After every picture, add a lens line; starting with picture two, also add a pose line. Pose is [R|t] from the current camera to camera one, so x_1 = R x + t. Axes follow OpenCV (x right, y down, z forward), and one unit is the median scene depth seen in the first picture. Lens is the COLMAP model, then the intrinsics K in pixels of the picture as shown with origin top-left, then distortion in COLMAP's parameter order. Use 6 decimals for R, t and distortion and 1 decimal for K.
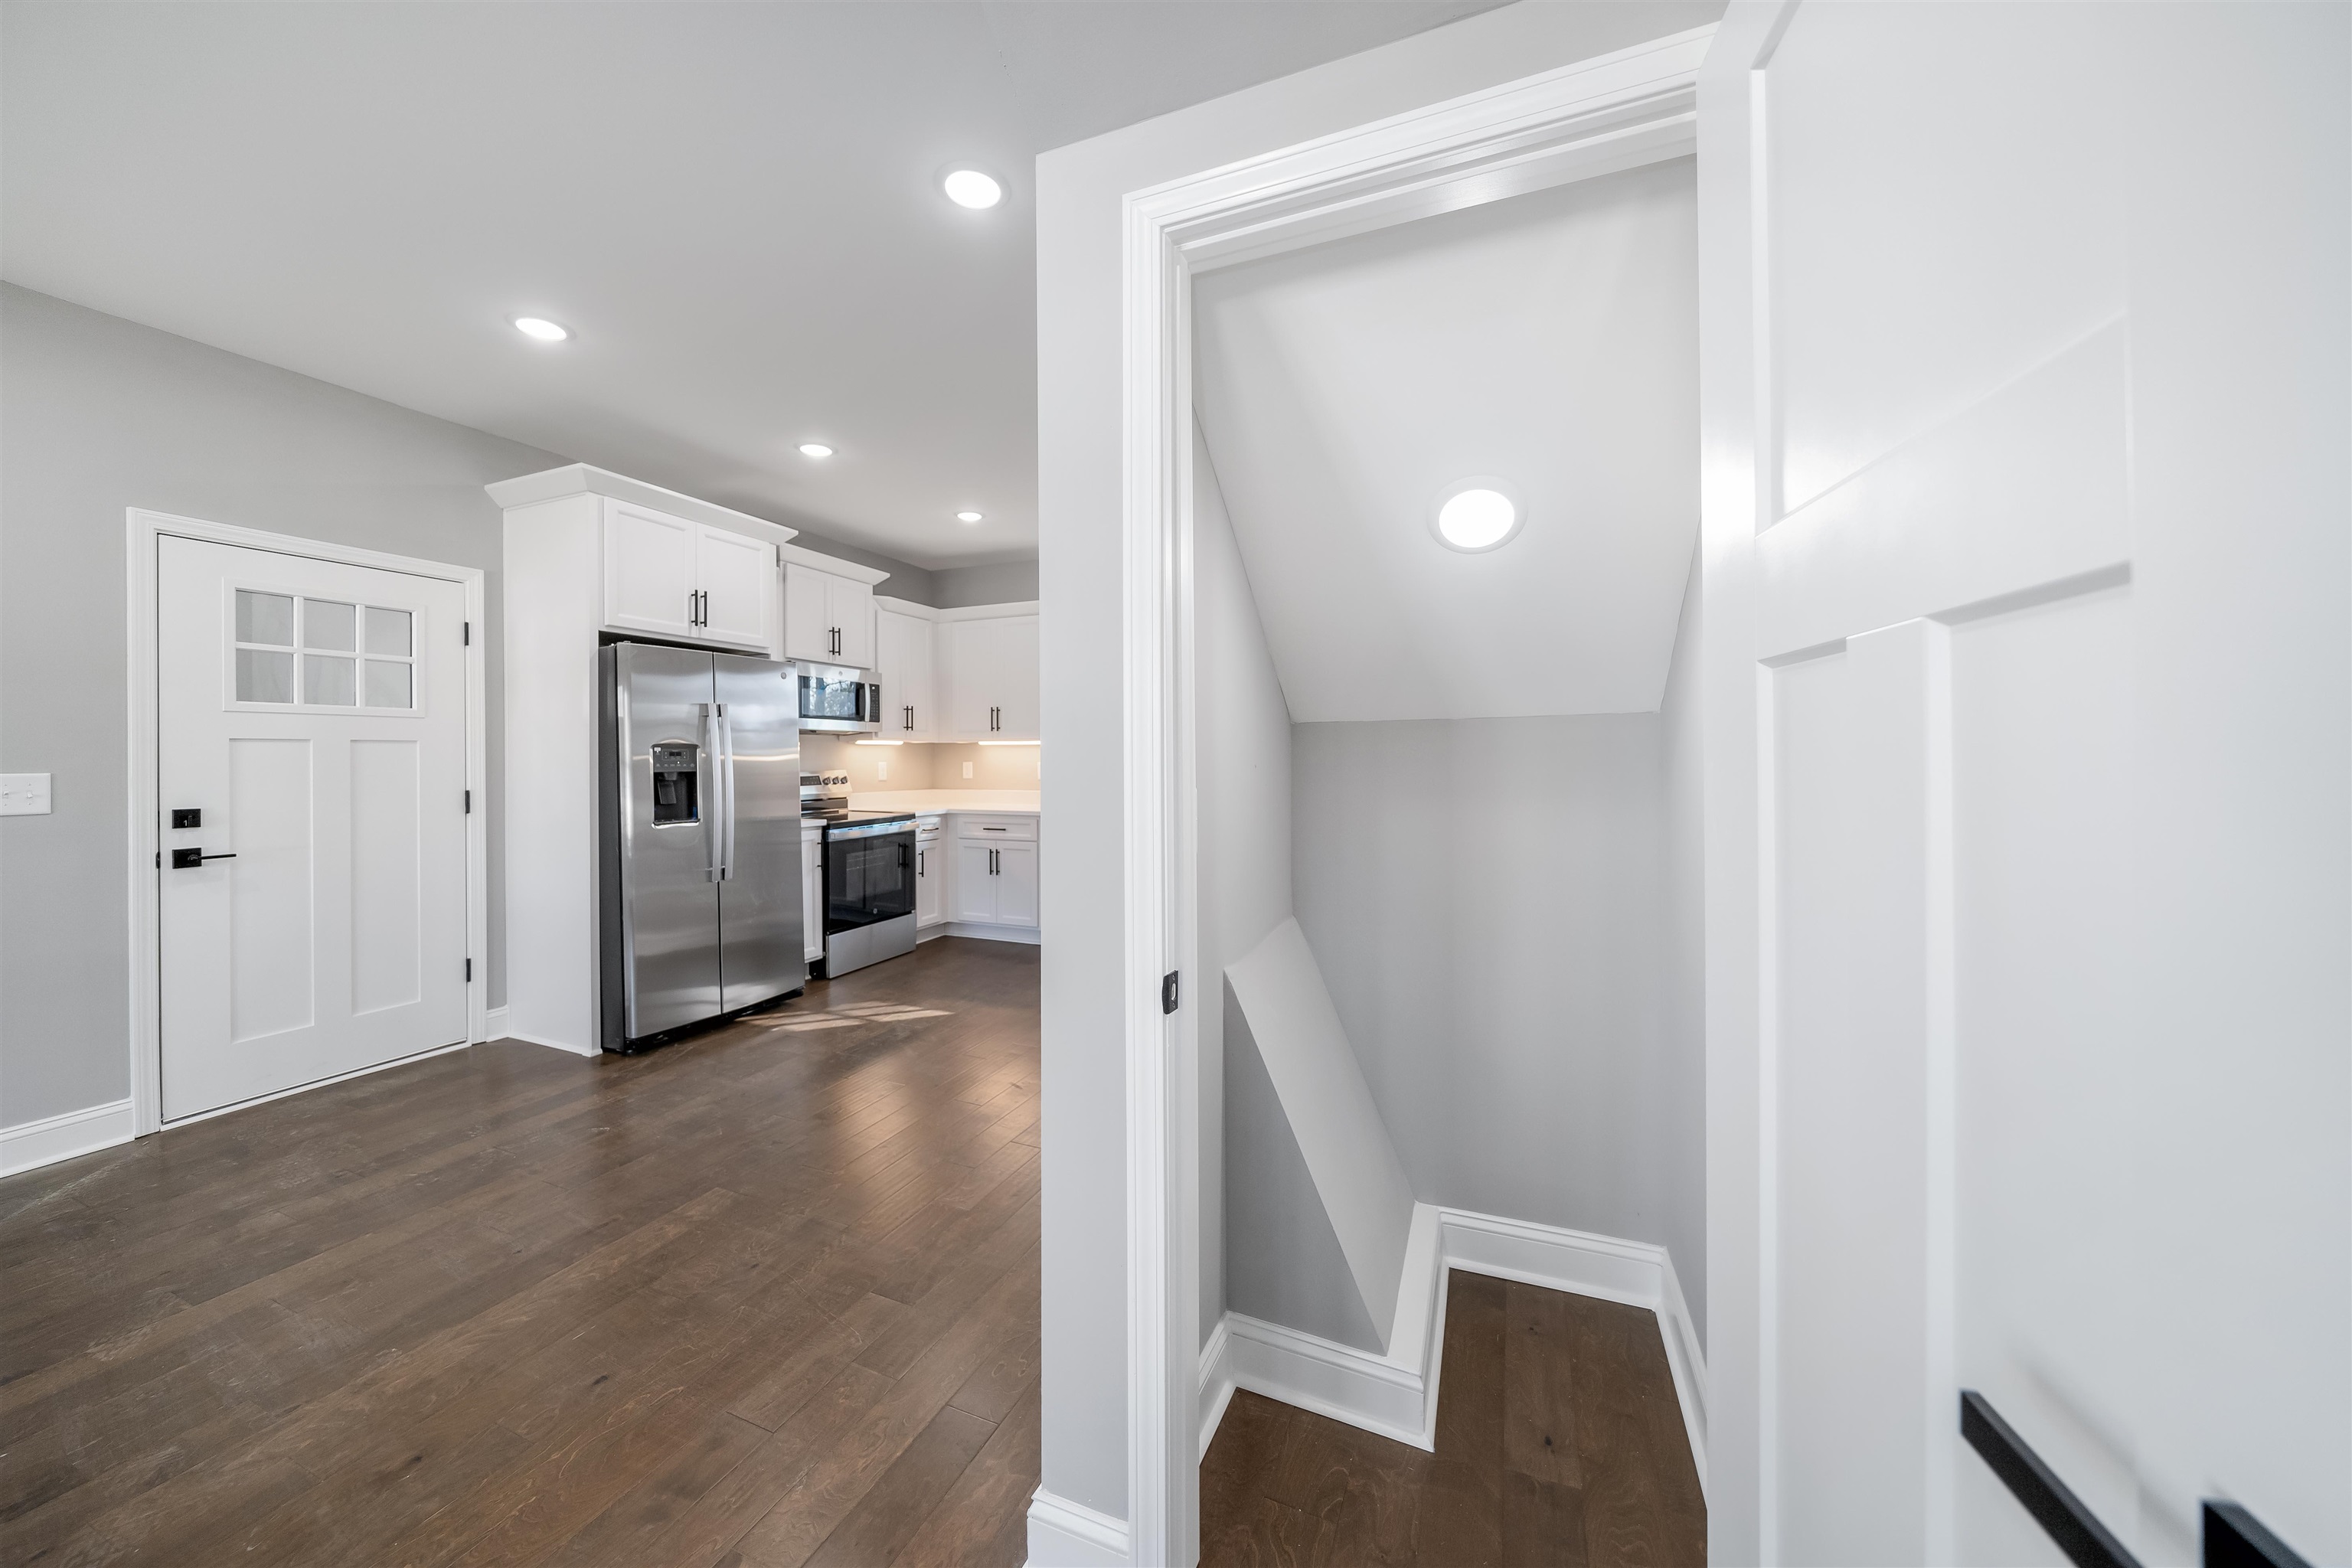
lens RADIAL K [[807.5, 0, 1174.7], [0, 807.5, 767.0], [0, 0, 1]] dist [0.000281, -0.000042]
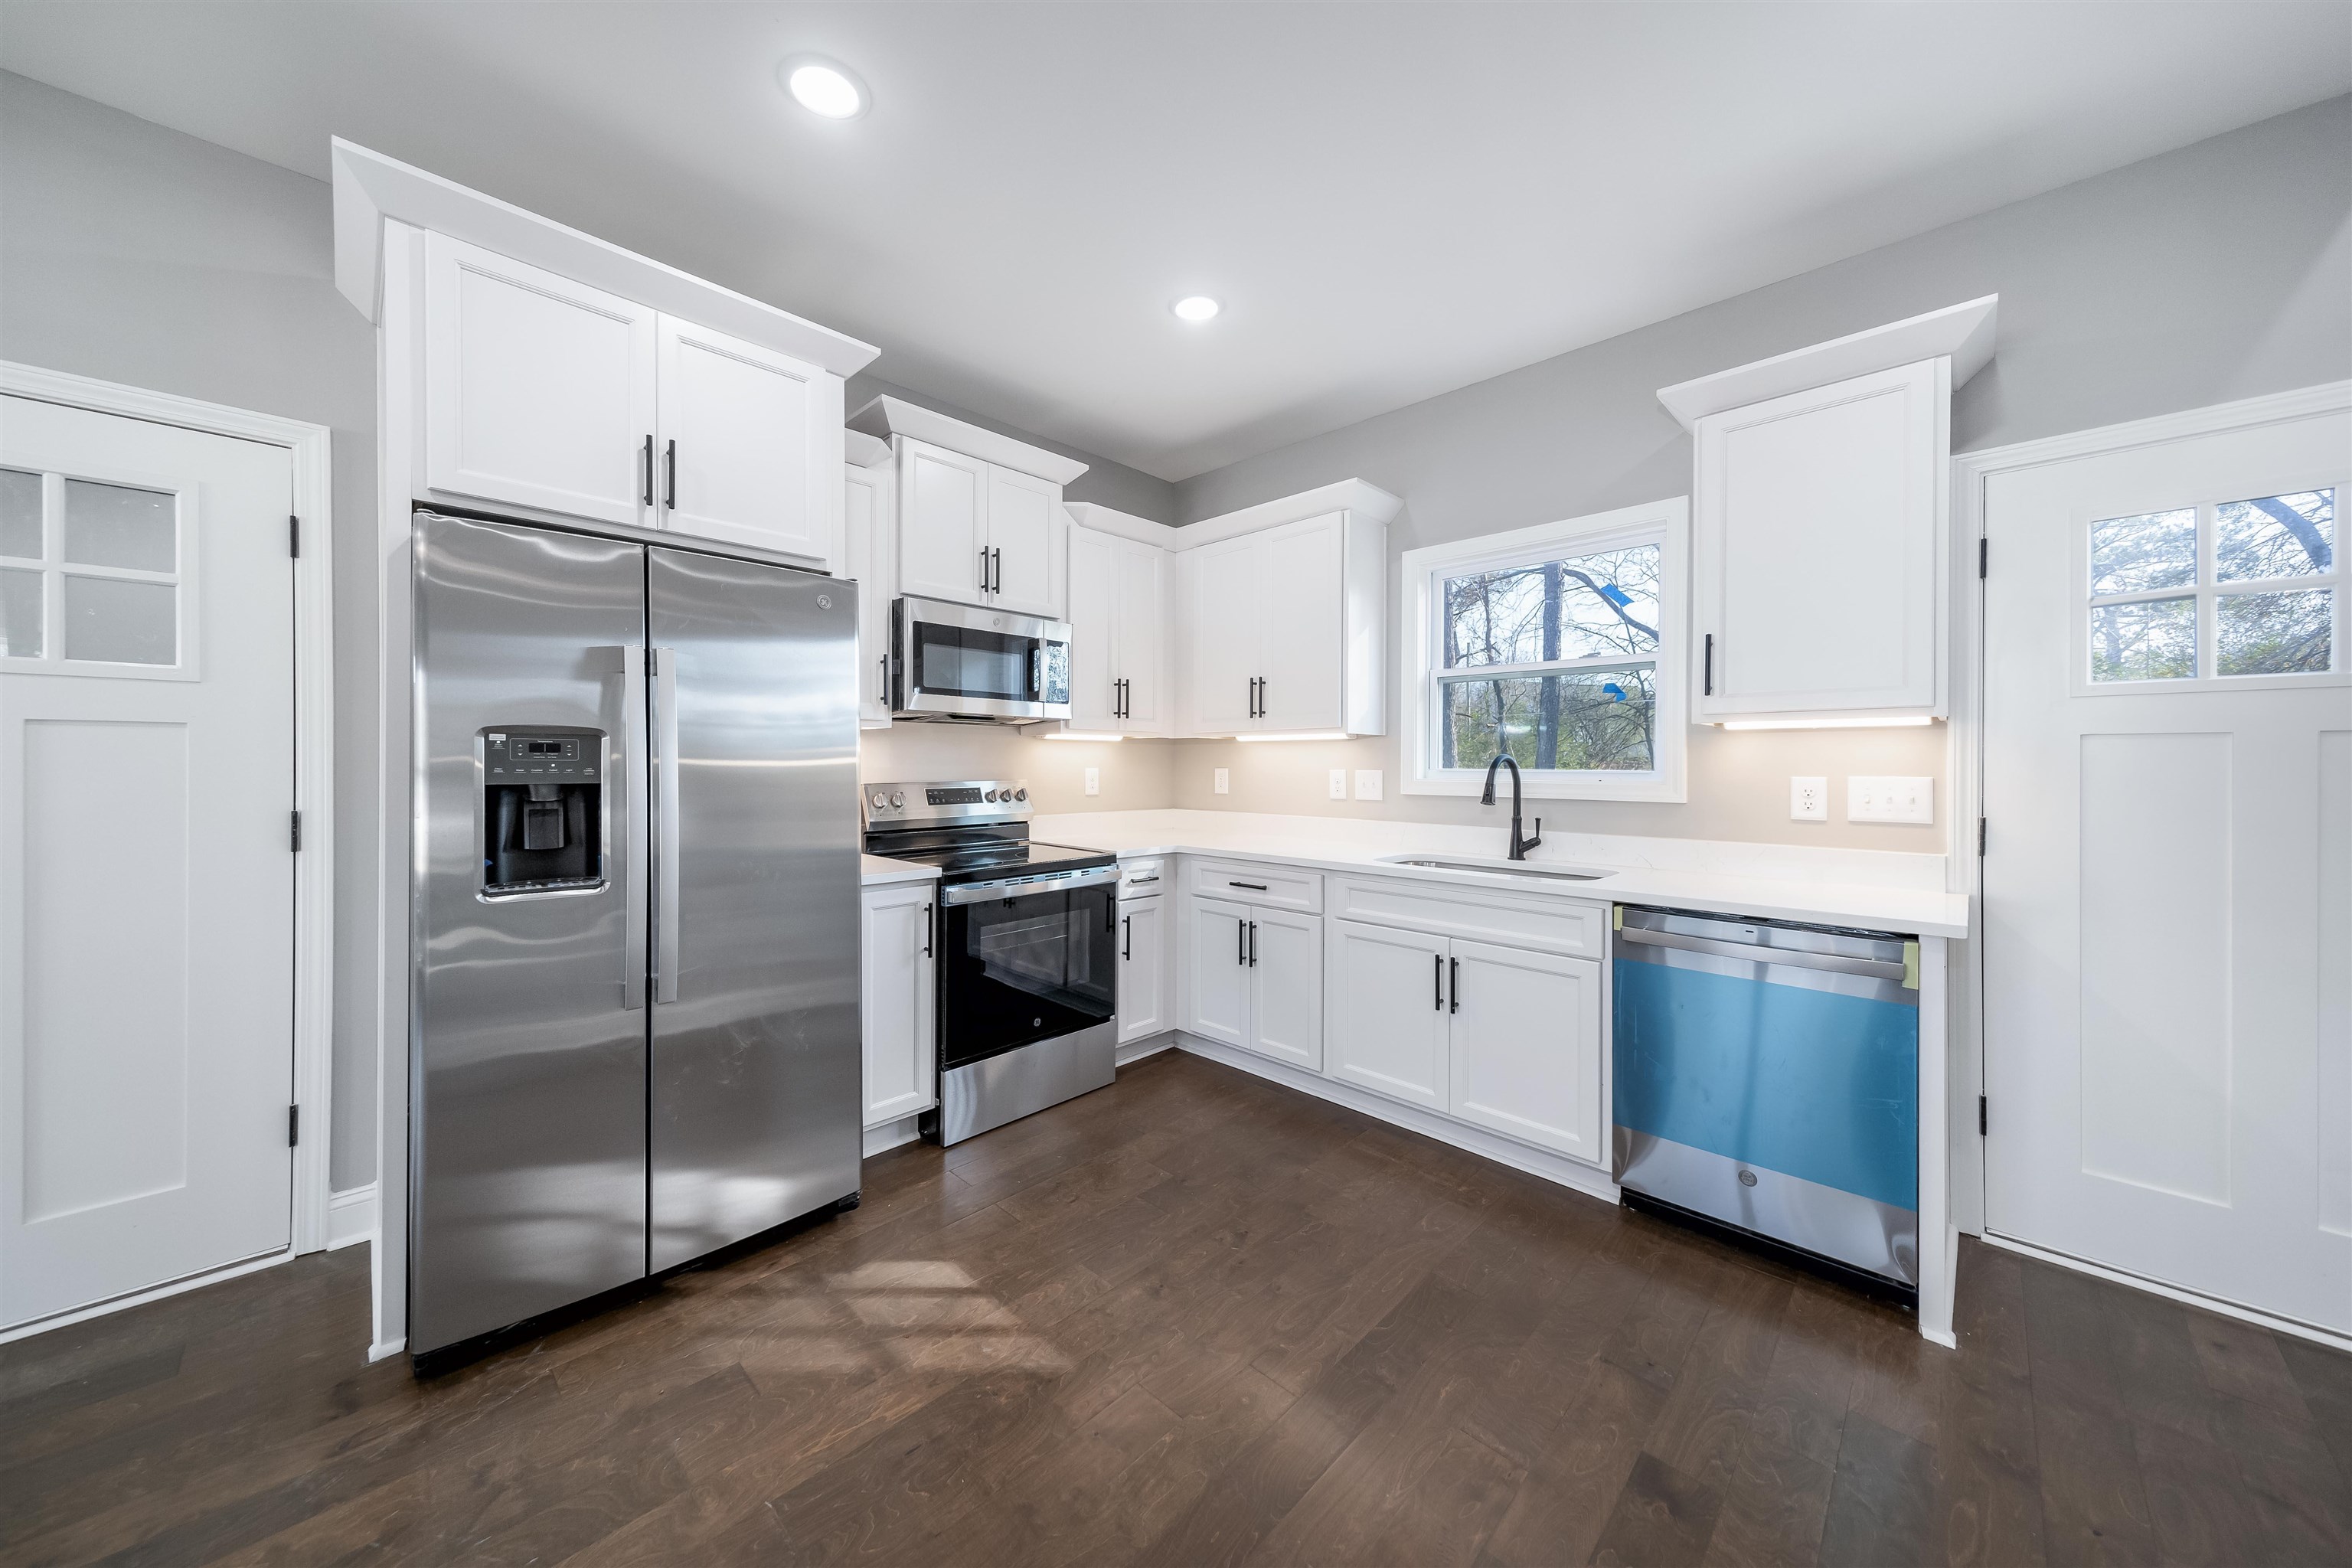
lens RADIAL K [[807.5, 0, 1165.3], [0, 807.5, 761.5], [0, 0, 1]] dist [0.000281, -0.000042]
pose [[0.921513, 0.006734, -0.388290, -0.057565], [-0.012179, 0.999859, -0.011564, -0.004499], [0.388157, 0.015385, 0.921465, 0.473246]]
